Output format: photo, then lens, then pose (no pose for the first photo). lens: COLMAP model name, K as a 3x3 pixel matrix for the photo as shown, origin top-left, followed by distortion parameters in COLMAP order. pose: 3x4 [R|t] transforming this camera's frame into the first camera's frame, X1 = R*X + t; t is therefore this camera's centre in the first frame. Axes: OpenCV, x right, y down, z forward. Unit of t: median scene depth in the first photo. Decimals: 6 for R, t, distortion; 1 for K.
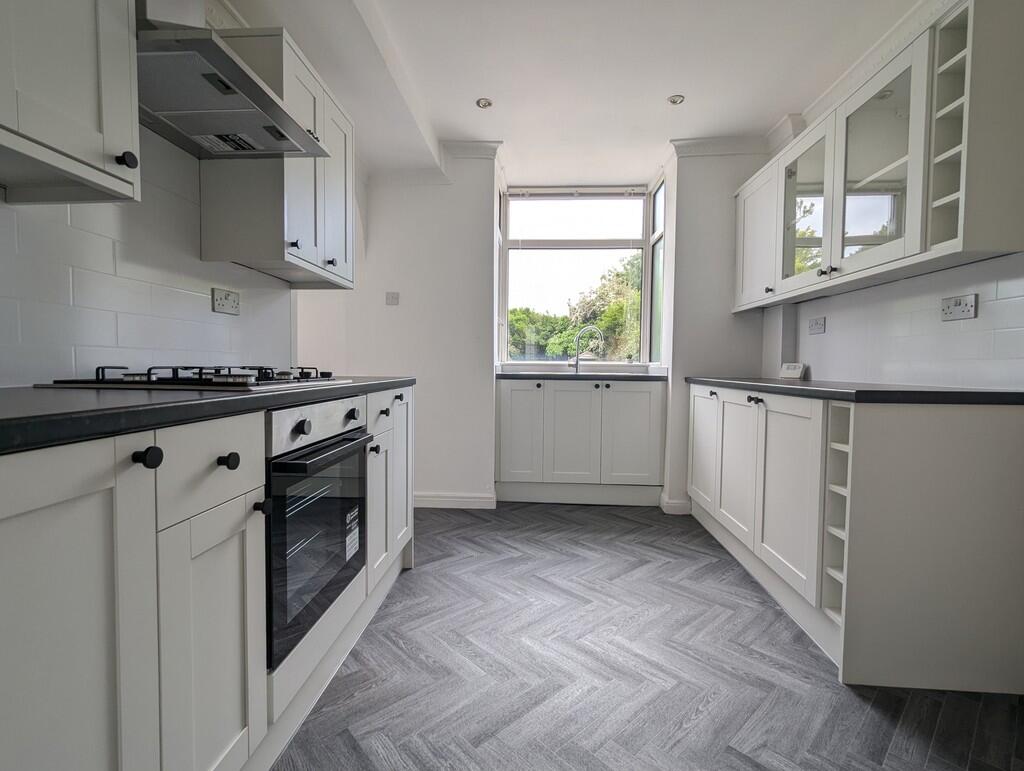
lens RADIAL K [[487.9, 0, 511.4], [0, 487.9, 384.5], [0, 0, 1]] dist [-0.004133, 0.002250]
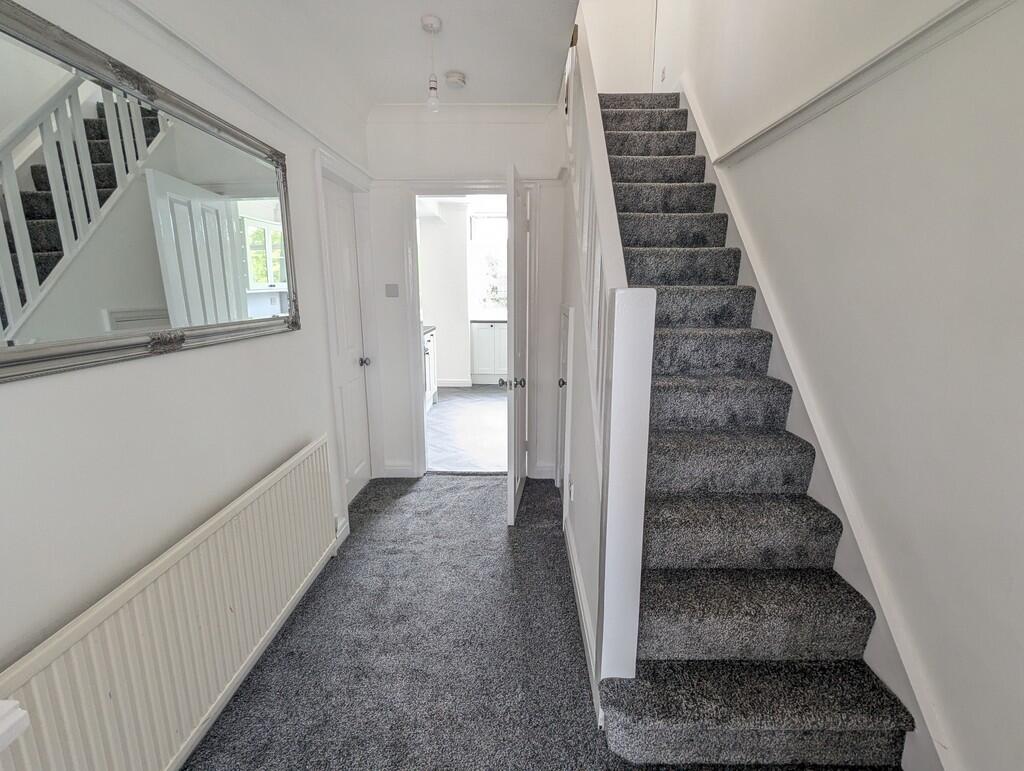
lens RADIAL K [[487.9, 0, 512.7], [0, 487.9, 389.6], [0, 0, 1]] dist [-0.004133, 0.002250]
pose [[0.999189, -0.015350, 0.037235, 0.063975], [0.009022, 0.986333, 0.164518, -0.068283], [-0.039251, -0.164049, 0.985671, -1.012184]]
